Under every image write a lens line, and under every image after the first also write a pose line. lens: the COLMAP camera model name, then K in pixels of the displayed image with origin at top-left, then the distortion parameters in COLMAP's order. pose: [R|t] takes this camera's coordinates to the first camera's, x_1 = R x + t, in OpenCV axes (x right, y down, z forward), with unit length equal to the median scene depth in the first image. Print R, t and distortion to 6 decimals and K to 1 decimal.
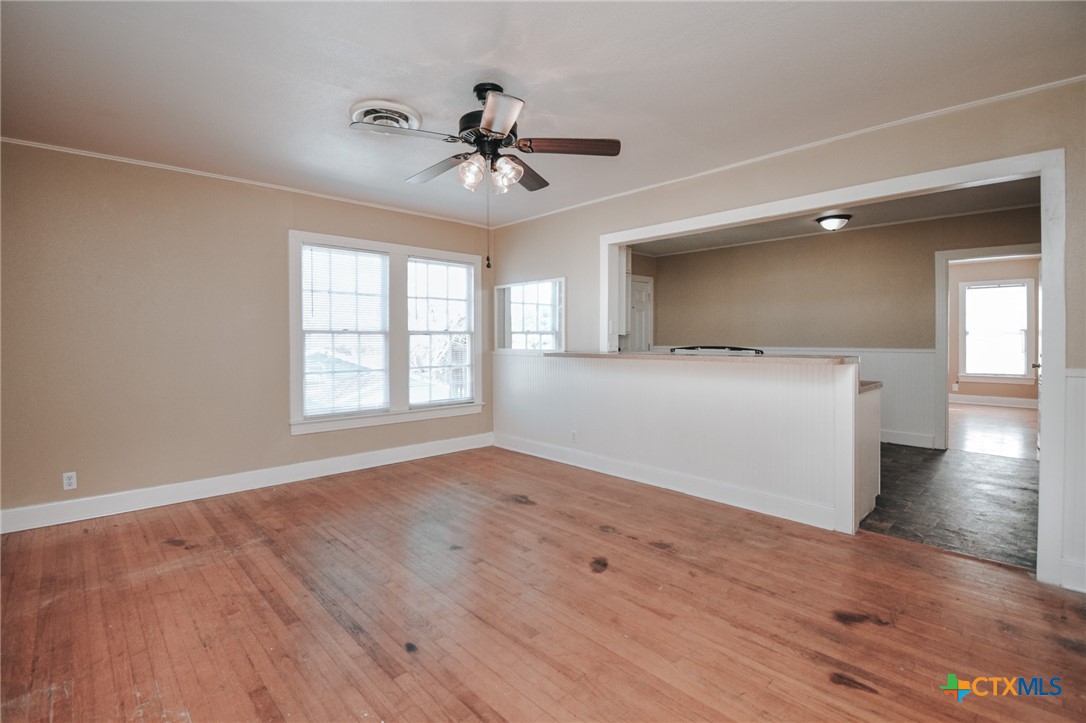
lens RADIAL K [[502.3, 0, 528.7], [0, 502.3, 339.0], [0, 0, 1]] dist [0.020720, -0.024503]
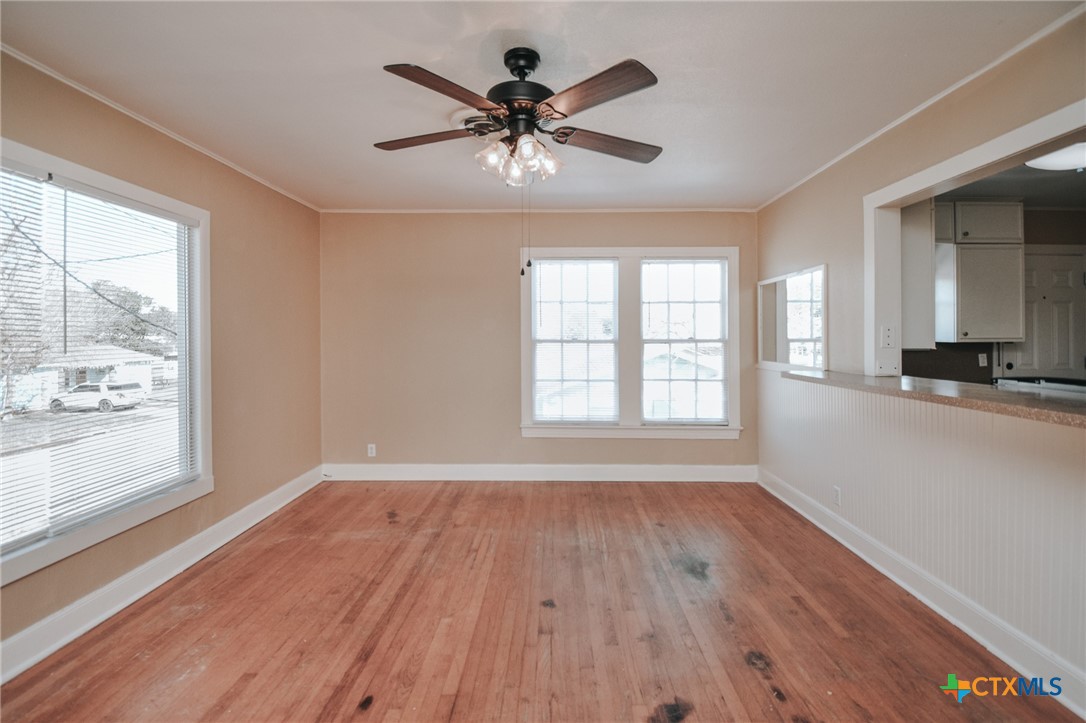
lens RADIAL K [[490.6, 0, 551.3], [0, 490.6, 332.7], [0, 0, 1]] dist [0.021896, -0.021332]
pose [[0.730016, -0.004253, -0.683417, 0.328557], [-0.000854, 0.999974, -0.007136, -0.028448], [0.683429, 0.005793, 0.729994, 0.300646]]
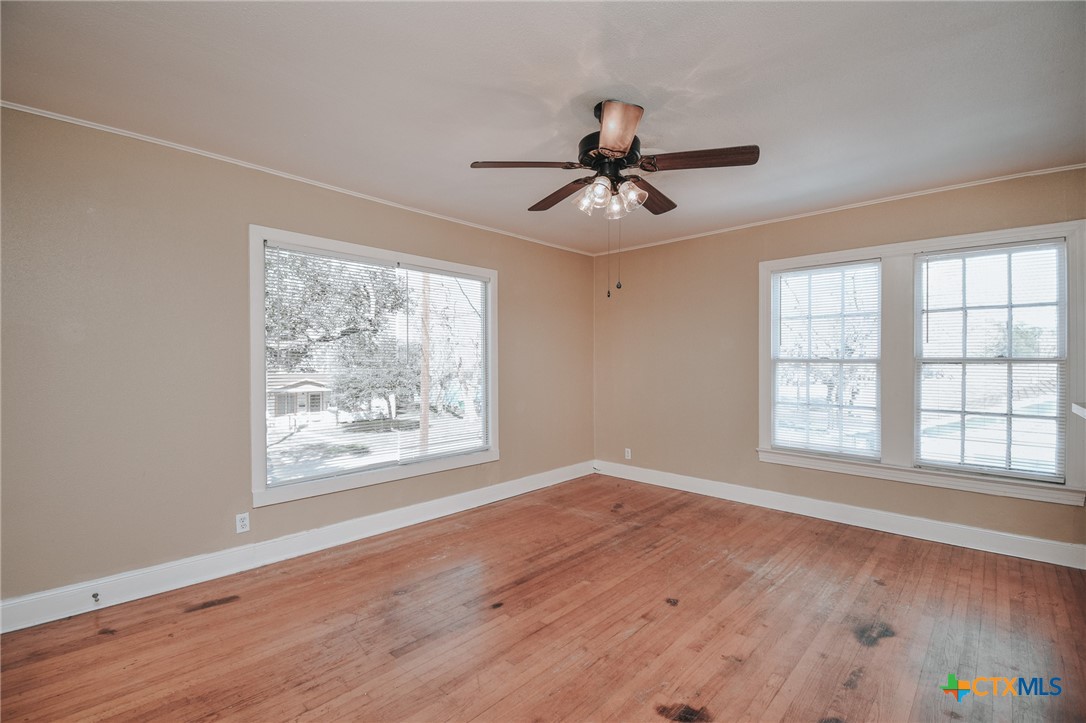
lens RADIAL K [[480.7, 0, 543.0], [0, 480.7, 361.5], [0, 0, 1]] dist [-0.001082, -0.000607]
pose [[0.065476, 0.000790, -0.997854, 0.537947], [-0.003304, 0.999994, 0.000575, -0.013443], [0.997849, 0.003259, 0.065478, 0.543561]]
